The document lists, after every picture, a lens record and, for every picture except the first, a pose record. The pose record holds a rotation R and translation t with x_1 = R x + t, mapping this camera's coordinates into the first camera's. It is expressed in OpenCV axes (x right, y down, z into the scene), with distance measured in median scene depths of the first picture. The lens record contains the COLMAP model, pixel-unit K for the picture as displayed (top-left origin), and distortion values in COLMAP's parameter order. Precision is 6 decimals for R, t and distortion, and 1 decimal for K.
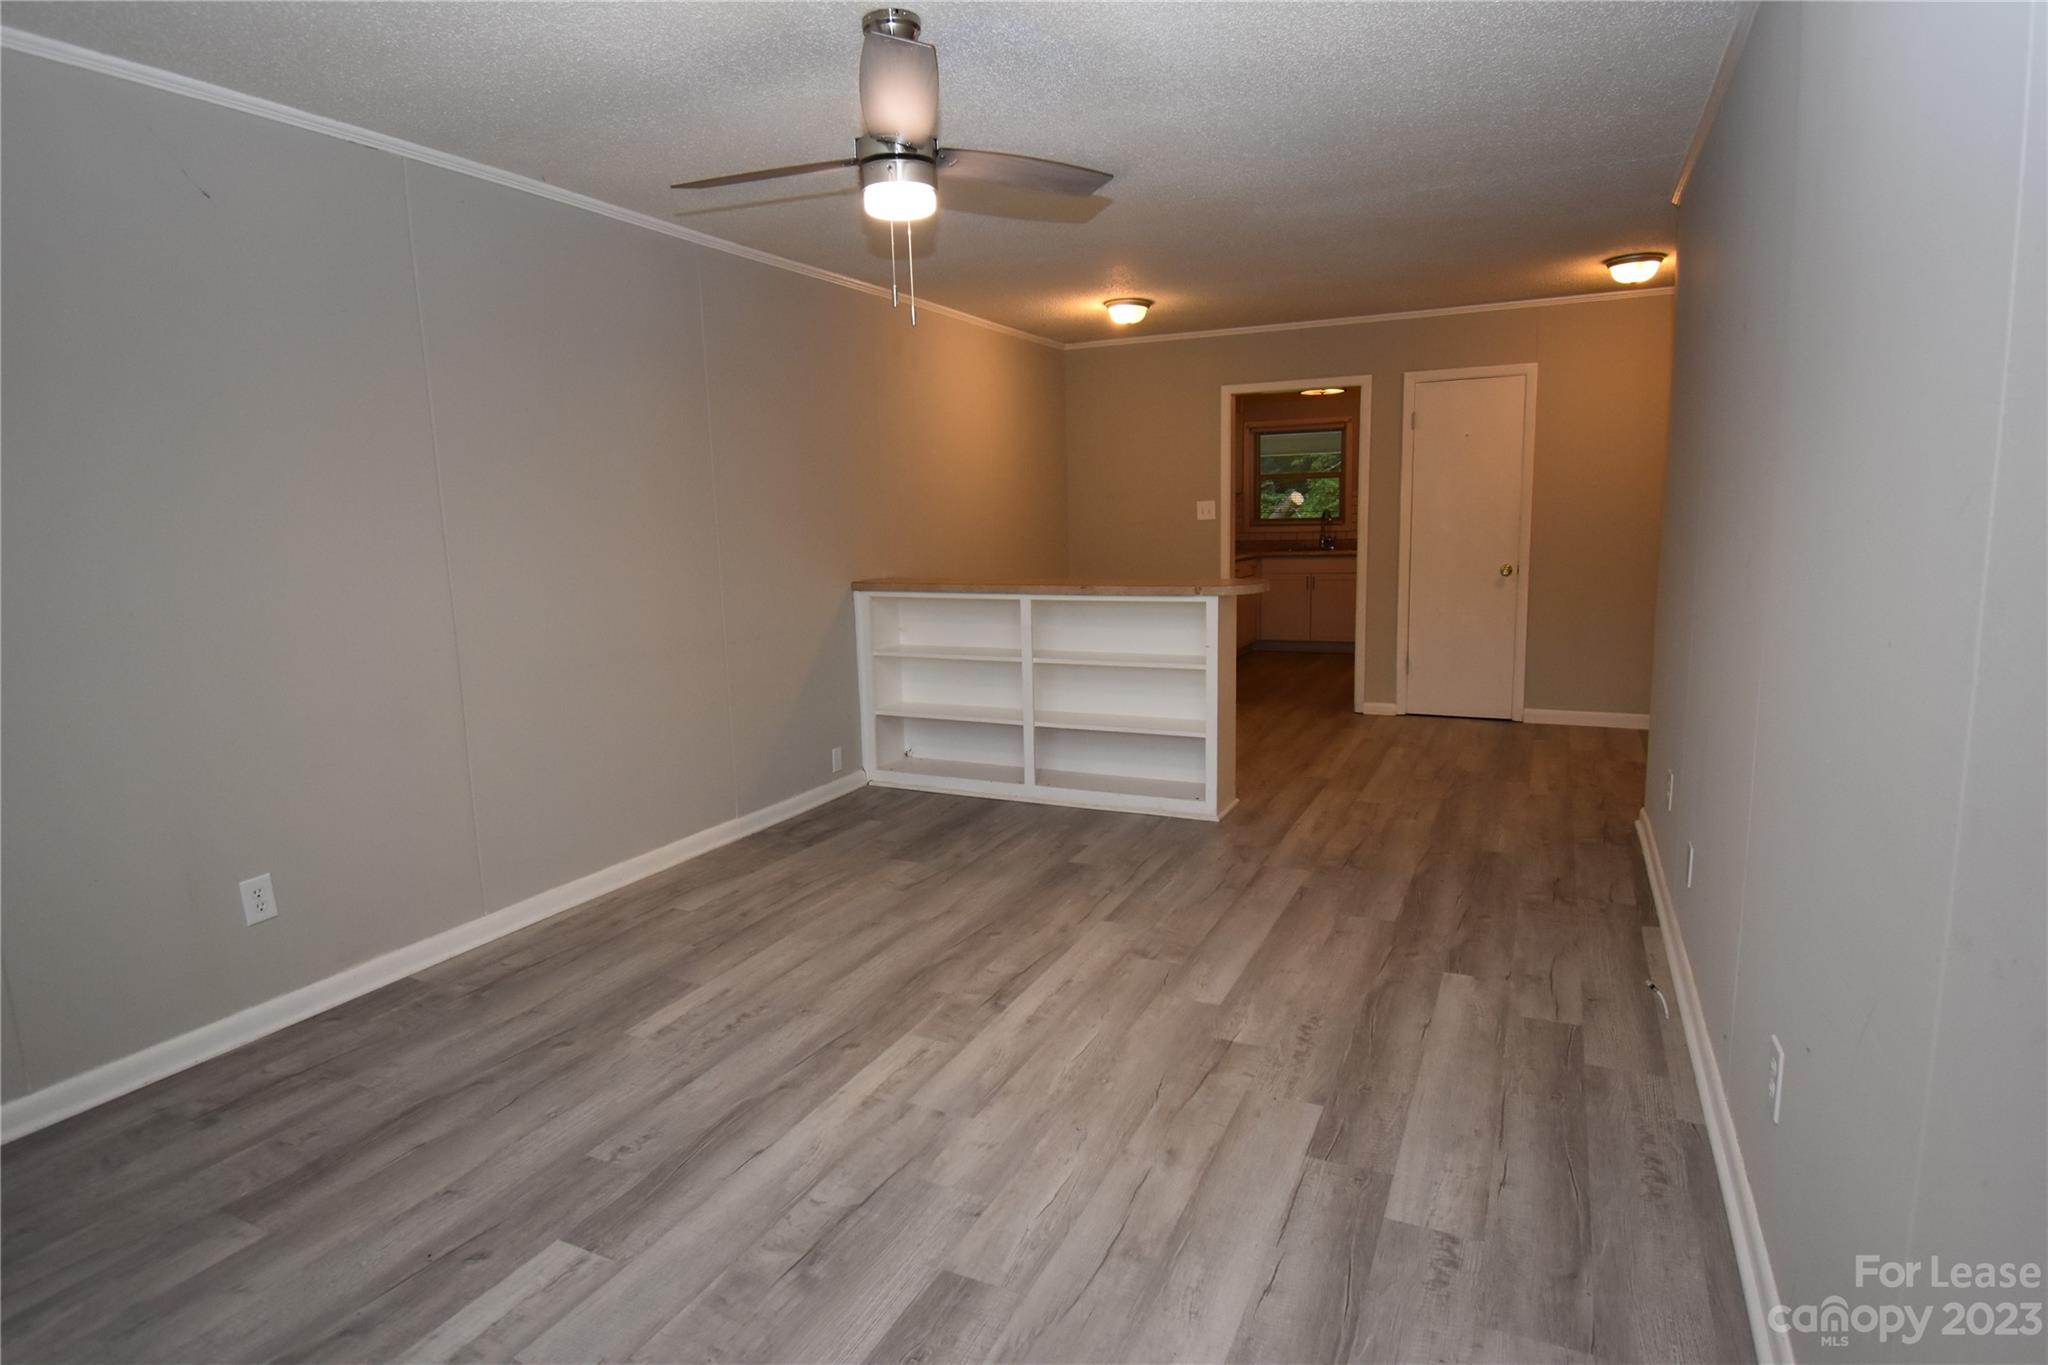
lens RADIAL K [[1105.9, 0, 1033.8], [0, 1105.9, 680.8], [0, 0, 1]] dist [0.000534, -0.000918]
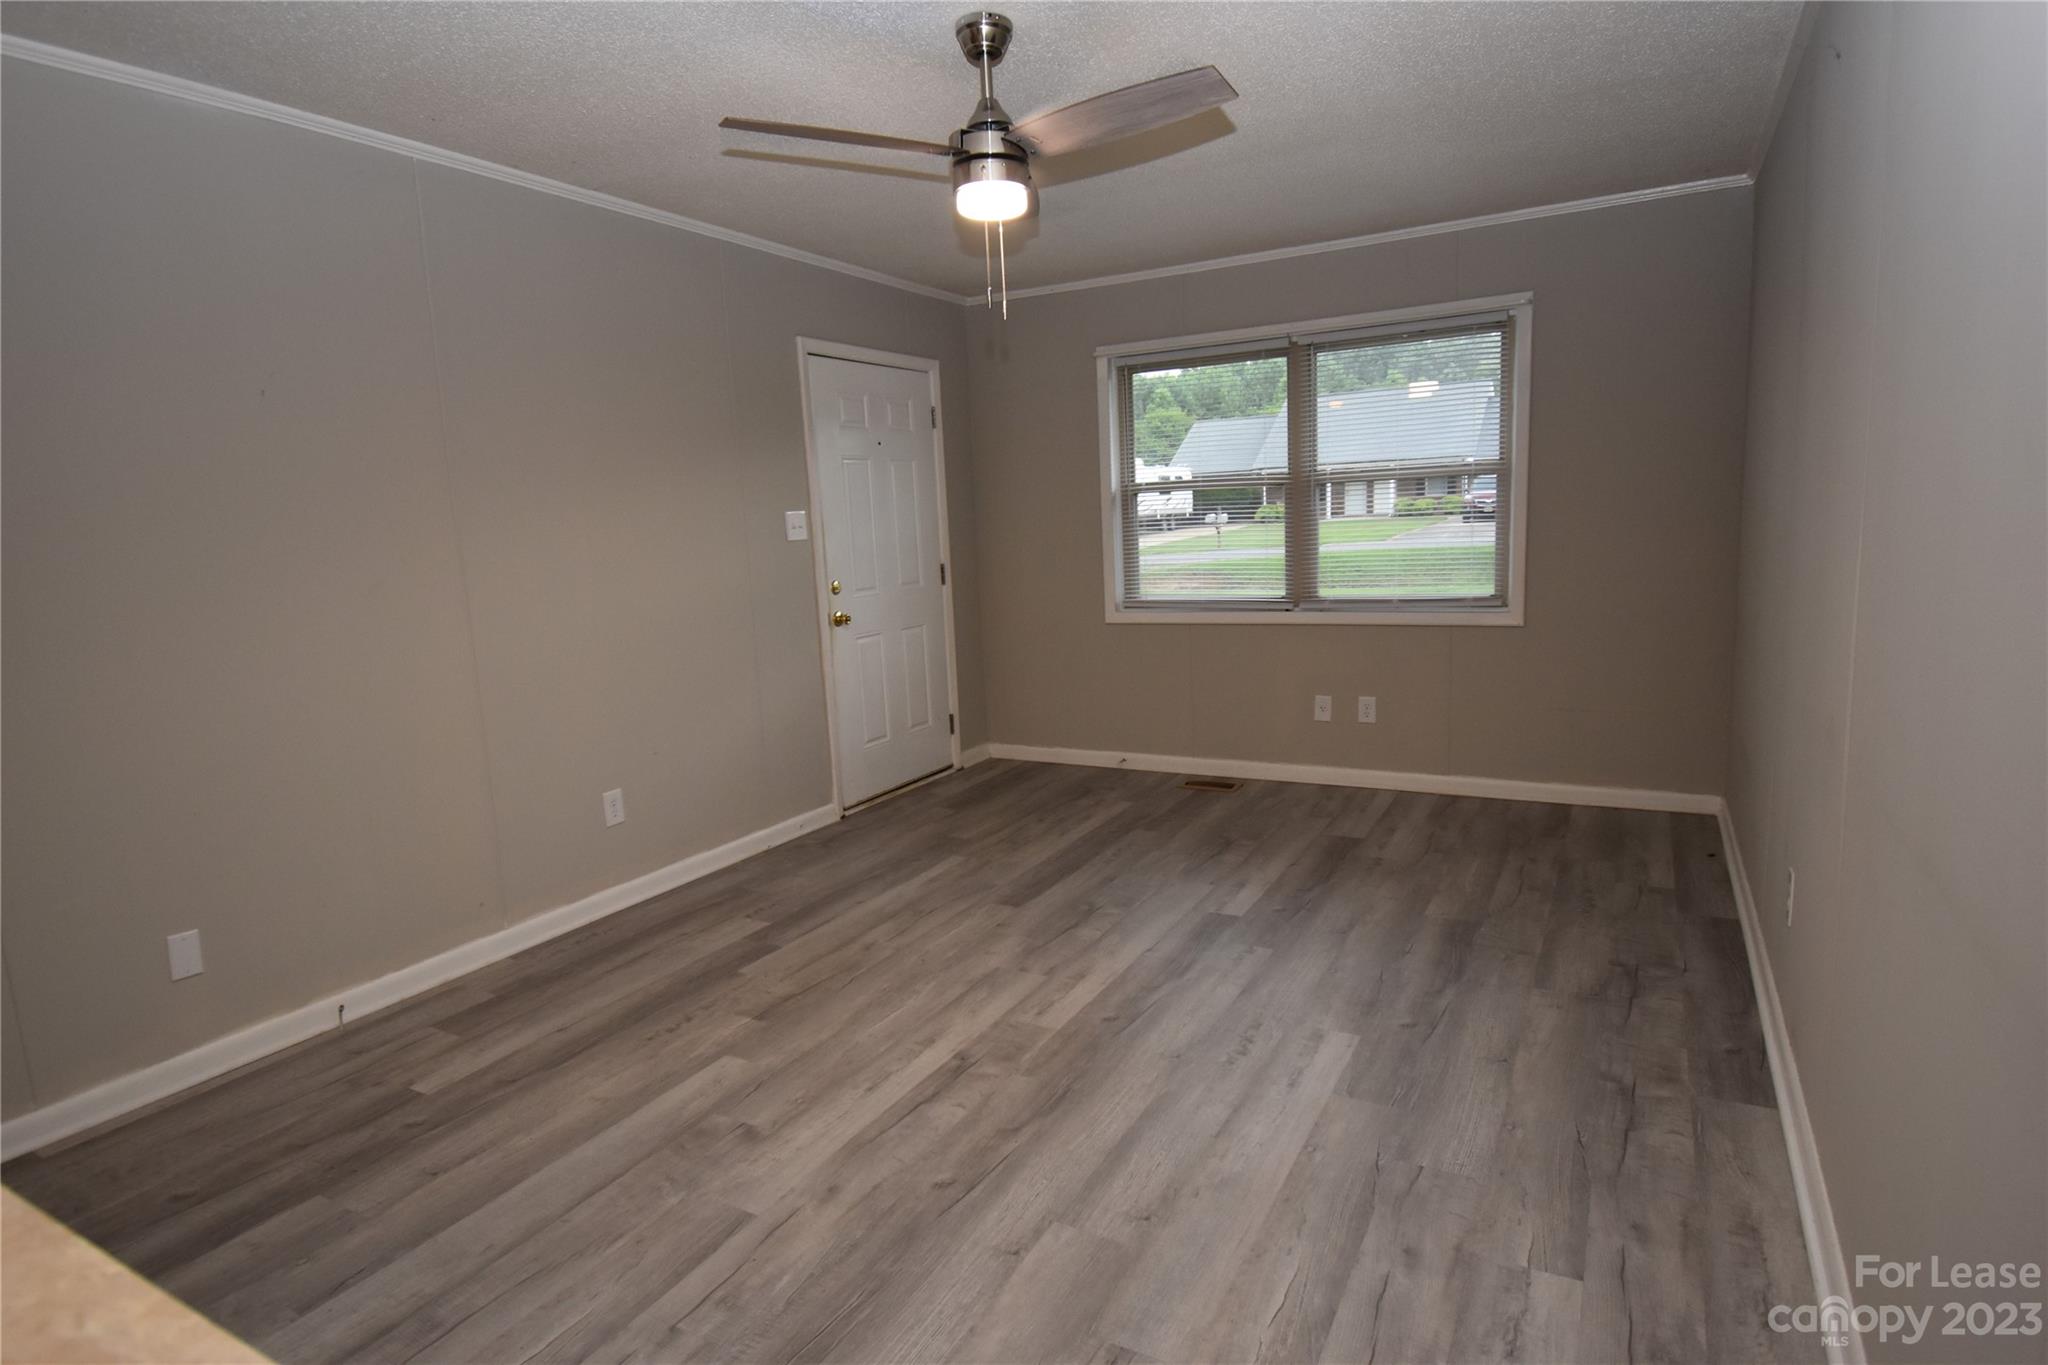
lens RADIAL K [[1105.9, 0, 1033.8], [0, 1105.9, 680.8], [0, 0, 1]] dist [0.000534, -0.000918]
pose [[-0.995968, 0.058015, 0.068421, -0.177176], [0.075725, 0.952632, 0.294547, -0.270281], [-0.048092, 0.298541, -0.953184, 1.830791]]
